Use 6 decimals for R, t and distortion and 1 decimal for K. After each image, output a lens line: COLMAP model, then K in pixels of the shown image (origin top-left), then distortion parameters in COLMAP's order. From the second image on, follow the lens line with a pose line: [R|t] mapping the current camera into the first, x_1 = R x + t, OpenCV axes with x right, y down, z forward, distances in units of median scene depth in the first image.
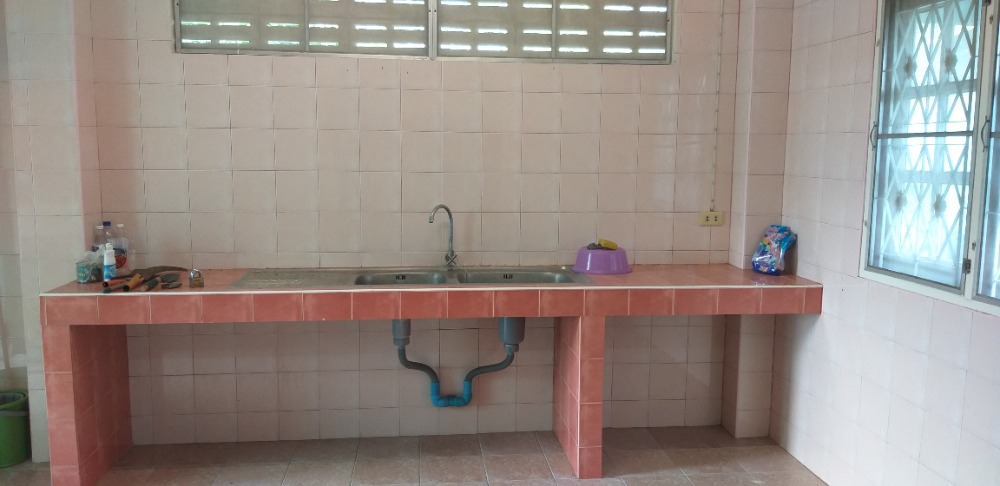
lens RADIAL K [[783.4, 0, 500.0], [0, 783.4, 243.0], [0, 0, 1]] dist [0.115033, -0.221649]
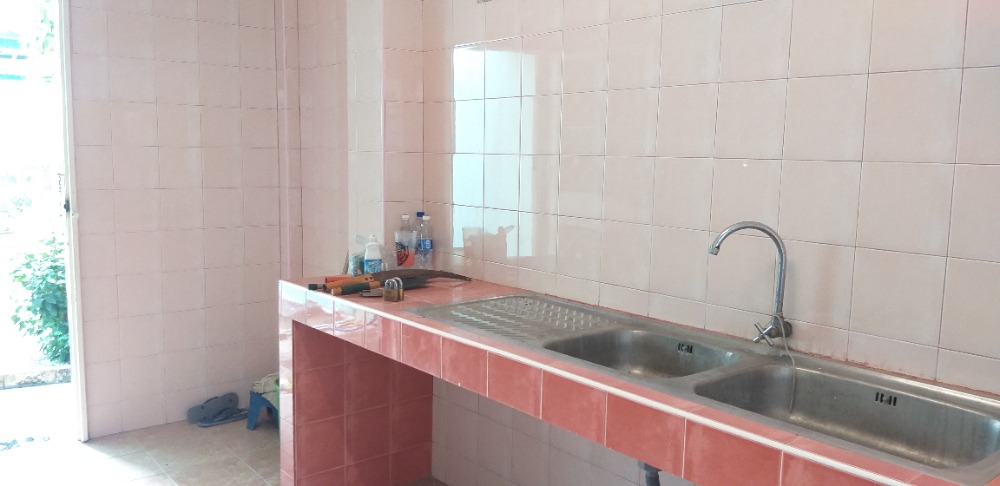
lens RADIAL K [[783.4, 0, 500.0], [0, 783.4, 243.0], [0, 0, 1]] dist [0.115033, -0.221649]
pose [[0.525906, 0.098221, -0.844852, 0.266889], [-0.112400, 0.992624, 0.045433, -0.040226], [0.843083, 0.071067, 0.533067, 0.594394]]
